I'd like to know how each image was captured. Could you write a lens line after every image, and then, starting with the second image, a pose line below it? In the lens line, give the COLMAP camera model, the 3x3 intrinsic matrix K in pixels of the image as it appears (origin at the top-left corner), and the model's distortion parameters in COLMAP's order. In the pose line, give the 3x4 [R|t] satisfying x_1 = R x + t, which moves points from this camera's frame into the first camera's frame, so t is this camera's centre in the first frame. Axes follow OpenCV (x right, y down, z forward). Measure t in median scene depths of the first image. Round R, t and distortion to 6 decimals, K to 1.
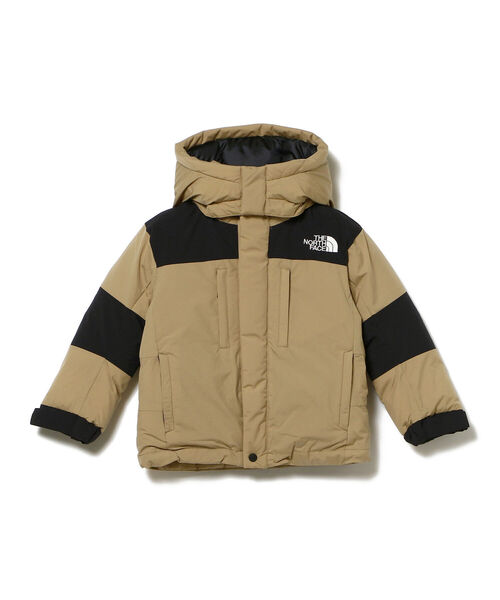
lens RADIAL K [[2026.6, 0, 250.0], [0, 2026.6, 300.0], [0, 0, 1]] dist [-0.007071, -0.098987]
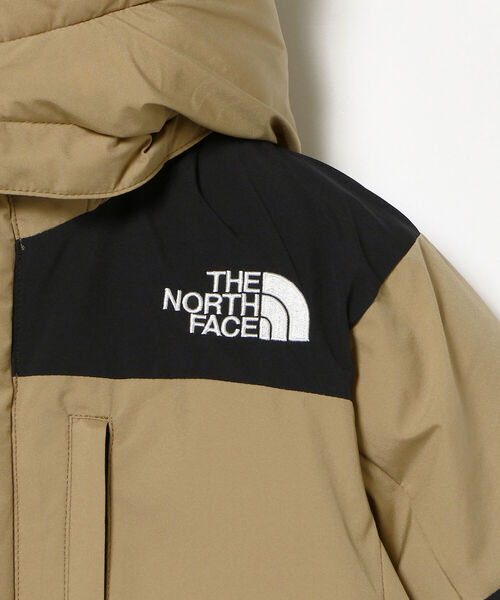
lens RADIAL K [[3867.5, 0, 250.0], [0, 3867.5, 300.0], [0, 0, 1]] dist [0.674038, 22.494501]
pose [[0.999409, -0.032913, -0.009955, 0.040927], [0.032860, 0.999445, -0.005435, -0.026065], [0.010128, 0.005104, 0.999936, 0.554457]]
